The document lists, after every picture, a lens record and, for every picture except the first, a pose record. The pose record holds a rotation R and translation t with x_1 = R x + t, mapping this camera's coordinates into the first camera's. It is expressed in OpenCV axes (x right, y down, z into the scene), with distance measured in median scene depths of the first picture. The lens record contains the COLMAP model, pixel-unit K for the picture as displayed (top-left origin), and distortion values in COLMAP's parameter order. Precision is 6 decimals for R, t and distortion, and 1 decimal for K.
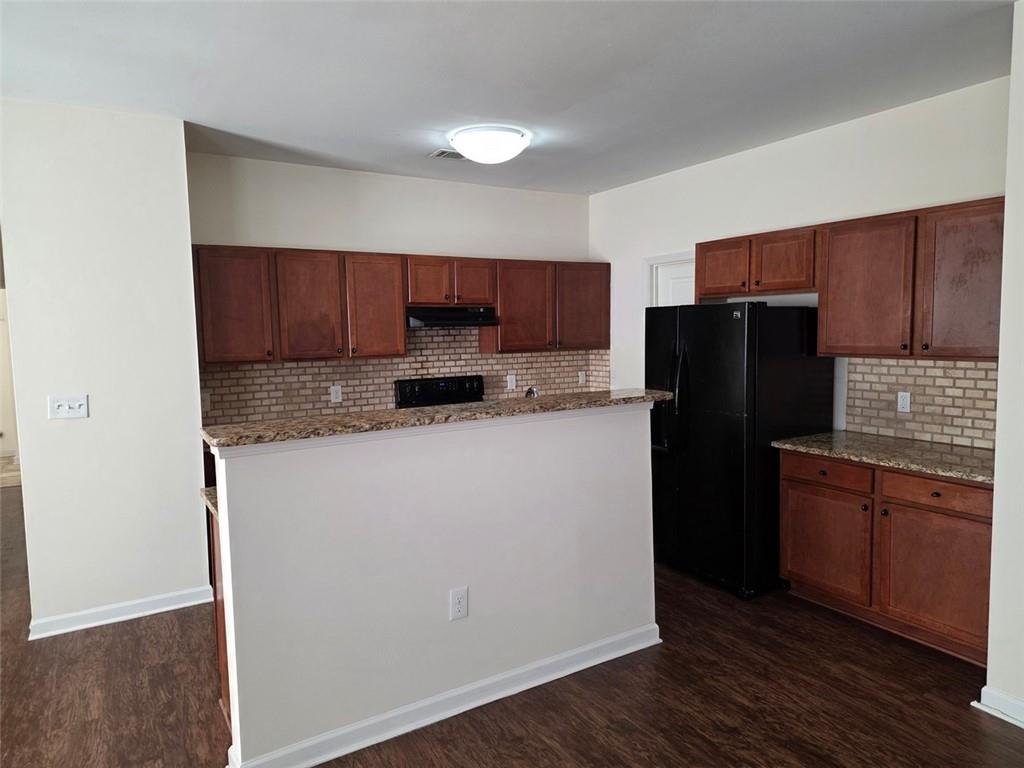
lens RADIAL K [[674.1, 0, 511.7], [0, 674.1, 386.4], [0, 0, 1]] dist [0.071120, -0.048995]
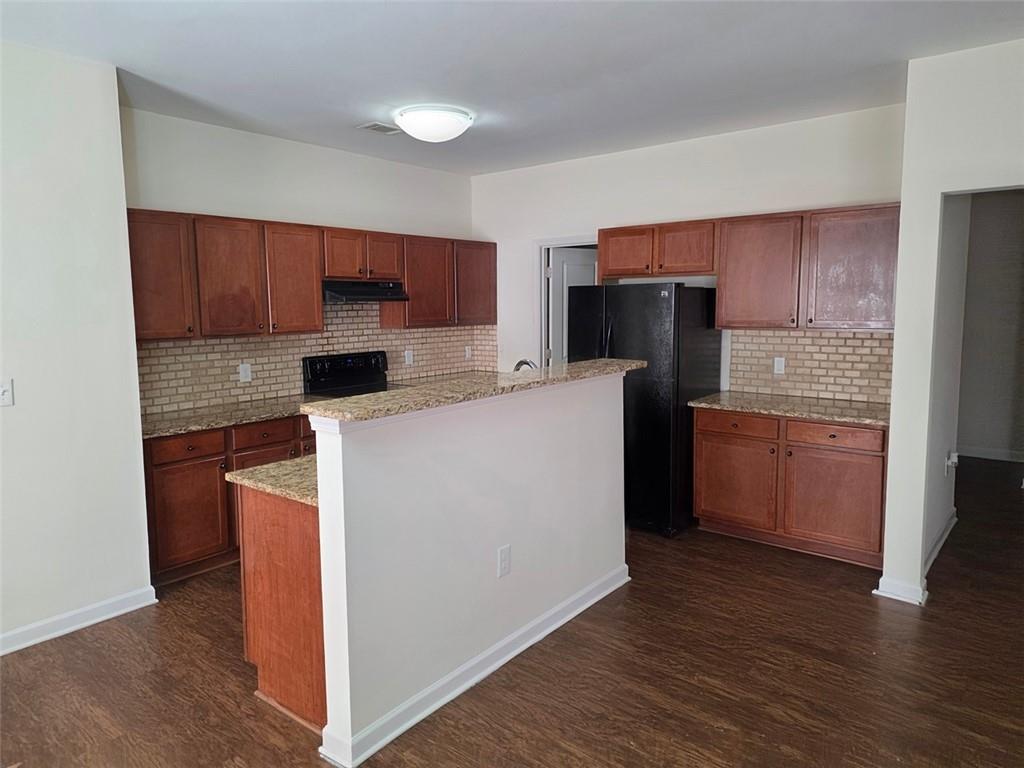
lens RADIAL K [[674.1, 0, 502.7], [0, 674.1, 374.4], [0, 0, 1]] dist [0.071120, -0.048995]
pose [[0.946685, -0.027204, 0.321009, -0.303526], [0.021723, 0.999551, 0.020644, 0.002397], [-0.321426, -0.012570, 0.946851, -0.004671]]
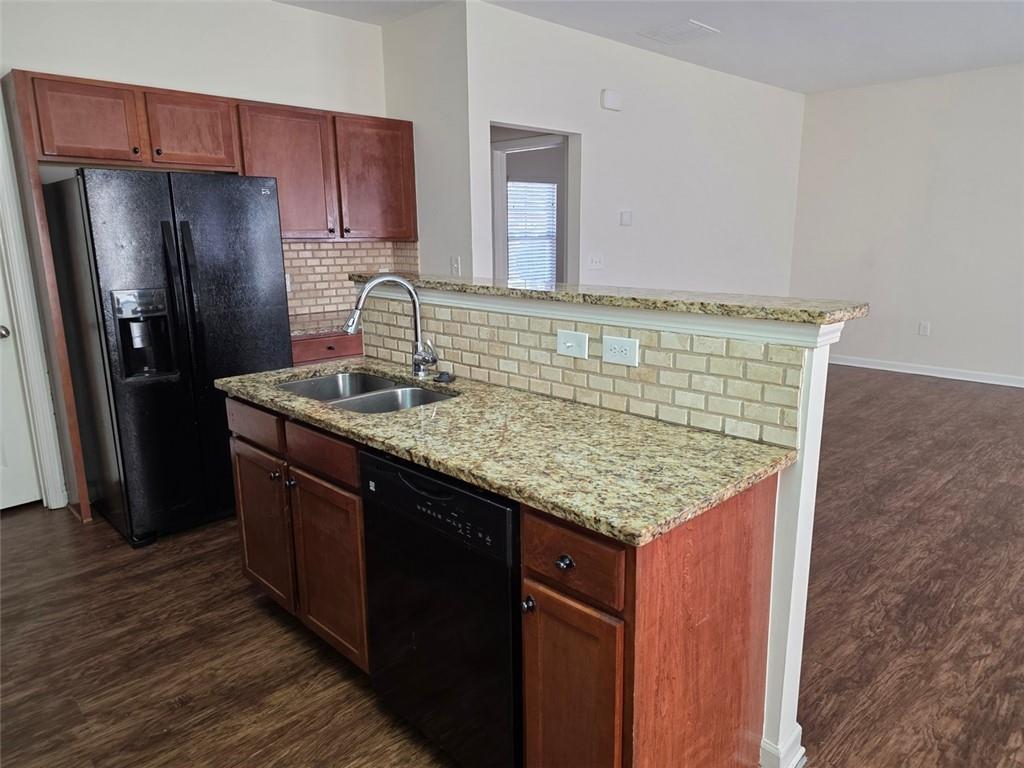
lens RADIAL K [[674.1, 0, 524.2], [0, 674.1, 380.2], [0, 0, 1]] dist [0.071120, -0.048995]
pose [[-0.220835, -0.191244, 0.956377, -0.628177], [0.100132, 0.970959, 0.217281, -0.026943], [-0.970157, 0.143748, -0.195272, 0.875752]]
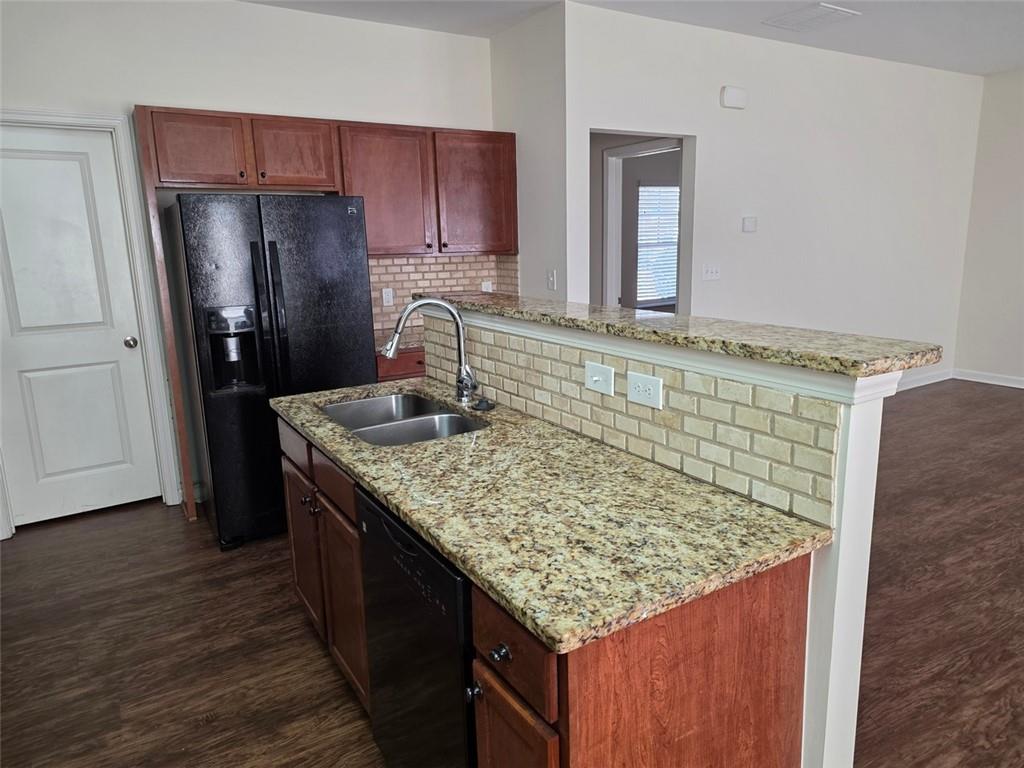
lens RADIAL K [[674.1, 0, 533.2], [0, 674.1, 378.4], [0, 0, 1]] dist [0.071120, -0.048995]
pose [[-0.007306, -0.187793, 0.982181, -0.587734], [0.113268, 0.975731, 0.187402, -0.029816], [-0.993538, 0.112619, 0.014143, 0.767803]]
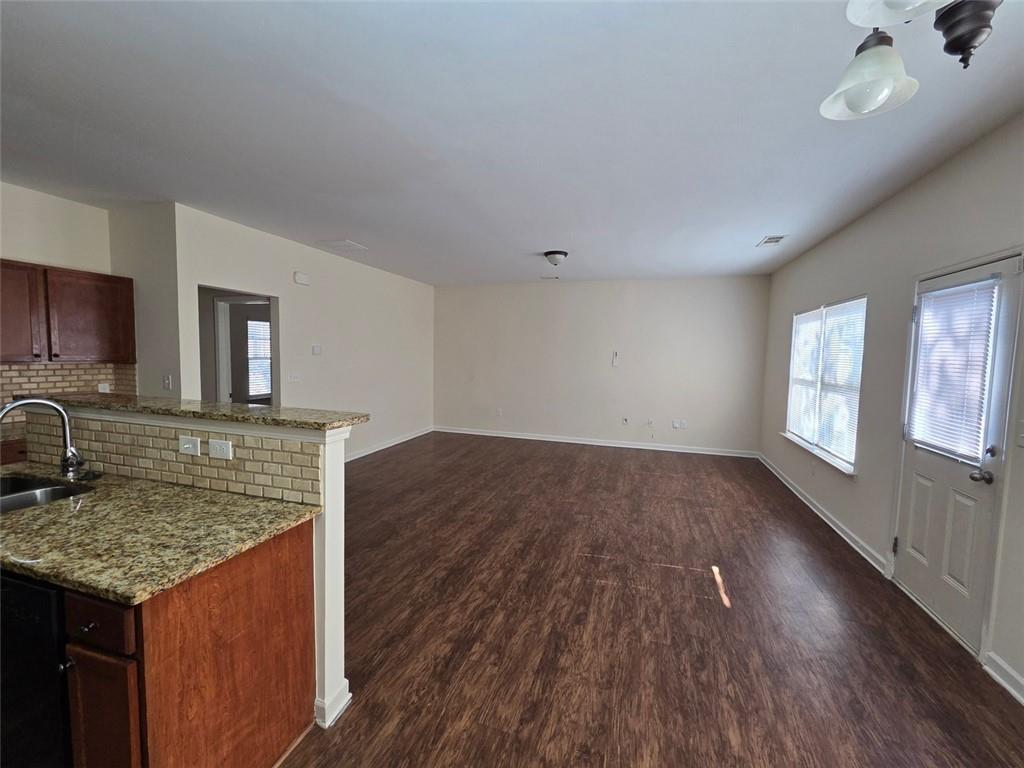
lens RADIAL K [[415.4, 0, 506.8], [0, 415.4, 382.6], [0, 0, 1]] dist [0.005928, -0.000374]
pose [[-0.639481, -0.049556, 0.767208, -0.712584], [0.060856, 0.991526, 0.114769, -0.039058], [-0.766395, 0.120082, -0.631046, 0.741069]]
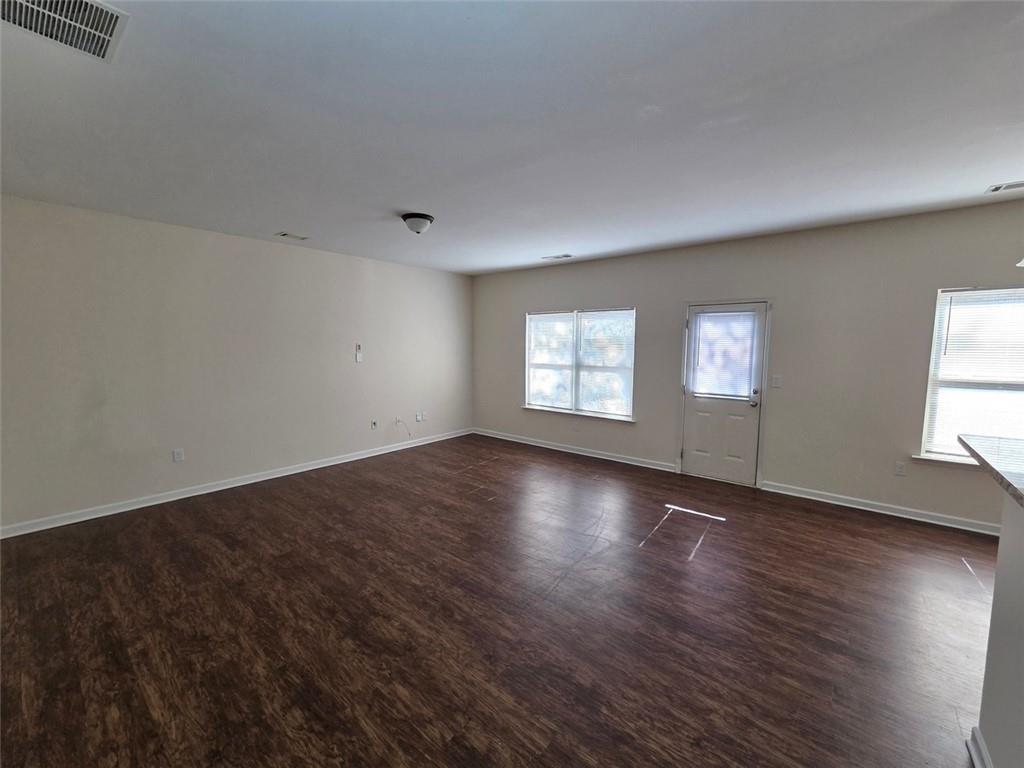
lens RADIAL K [[415.4, 0, 520.5], [0, 415.4, 387.3], [0, 0, 1]] dist [0.005928, -0.000374]
pose [[-0.951447, 0.046667, -0.304254, 0.324395], [-0.013727, 0.981024, 0.193399, -0.081159], [0.307506, 0.188186, -0.932752, 0.815128]]
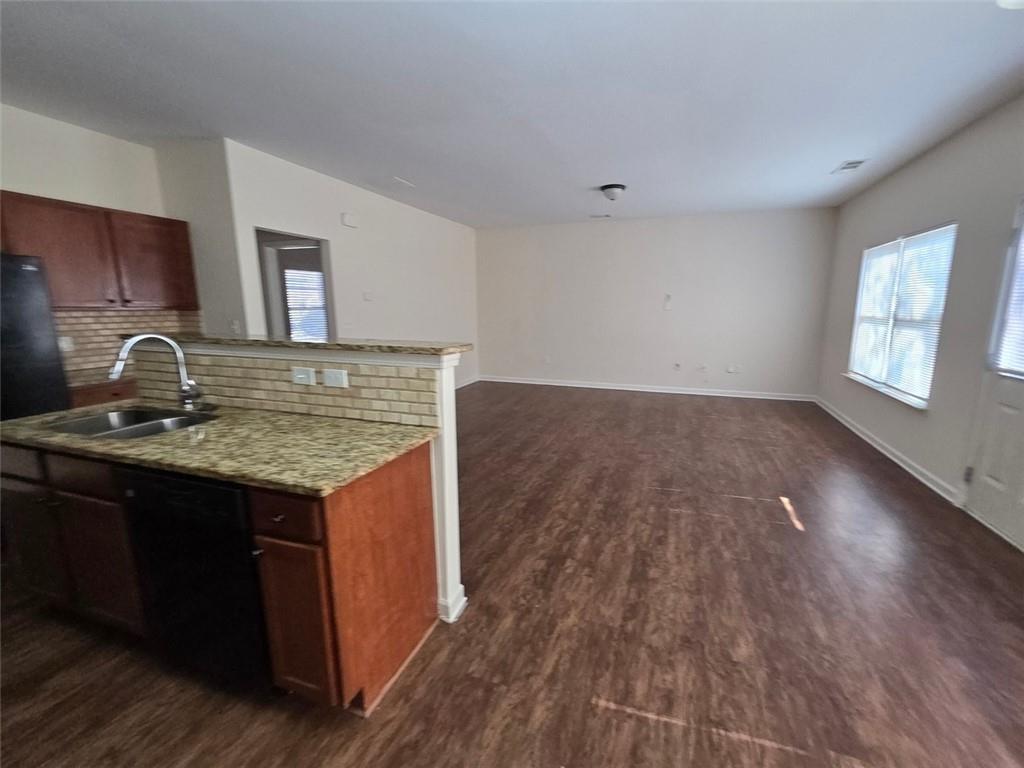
lens RADIAL K [[429.3, 0, 525.6], [0, 429.3, 388.1], [0, 0, 1]] dist [0.002979, 0.002171]
pose [[-0.620960, -0.131957, 0.772655, -0.681617], [0.080696, 0.969728, 0.230467, -0.017112], [-0.779678, 0.205461, -0.591514, 0.827833]]
